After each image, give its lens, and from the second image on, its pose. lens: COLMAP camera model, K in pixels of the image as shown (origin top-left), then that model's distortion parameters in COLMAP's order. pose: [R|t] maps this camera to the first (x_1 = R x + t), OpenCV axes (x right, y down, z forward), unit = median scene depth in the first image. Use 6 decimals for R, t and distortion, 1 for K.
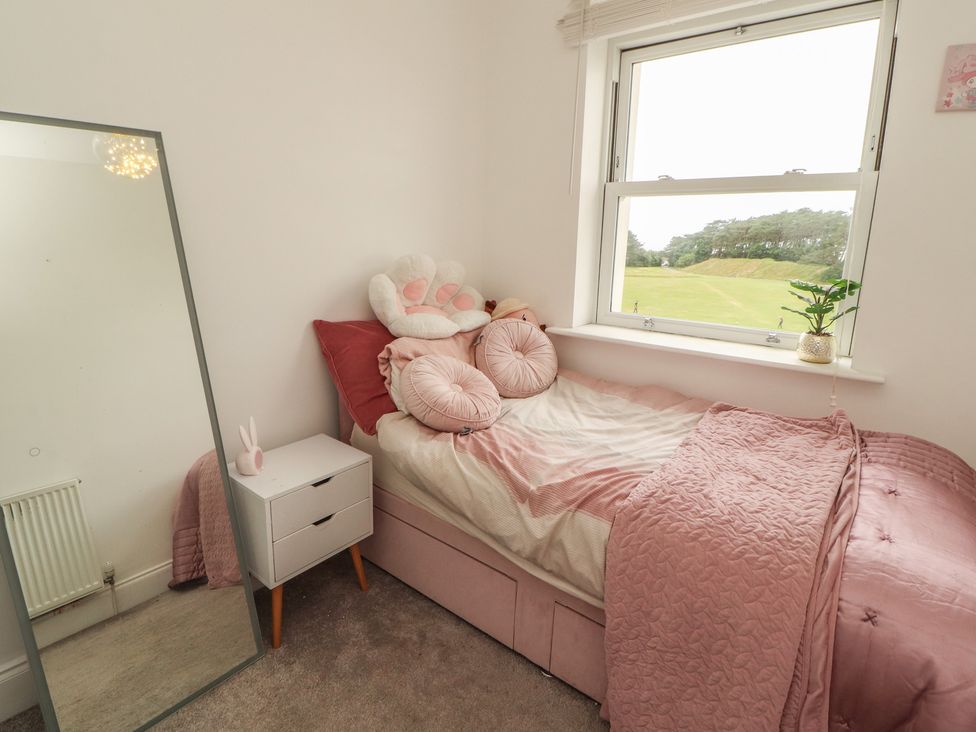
lens RADIAL K [[522.9, 0, 491.5], [0, 522.9, 367.3], [0, 0, 1]] dist [-0.003479, -0.005348]
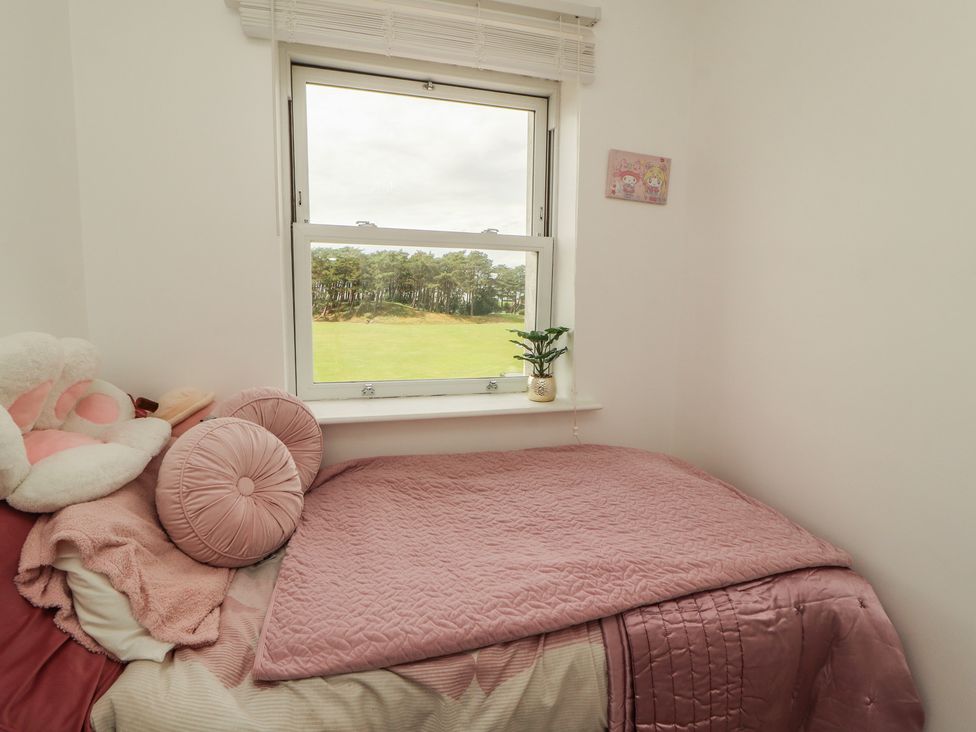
lens RADIAL K [[522.9, 0, 491.6], [0, 522.9, 368.5], [0, 0, 1]] dist [-0.003479, -0.005348]
pose [[0.562957, -0.133220, 0.815679, -0.348087], [0.195748, 0.980335, 0.025013, -0.128250], [-0.802971, 0.145586, 0.577964, 0.430328]]
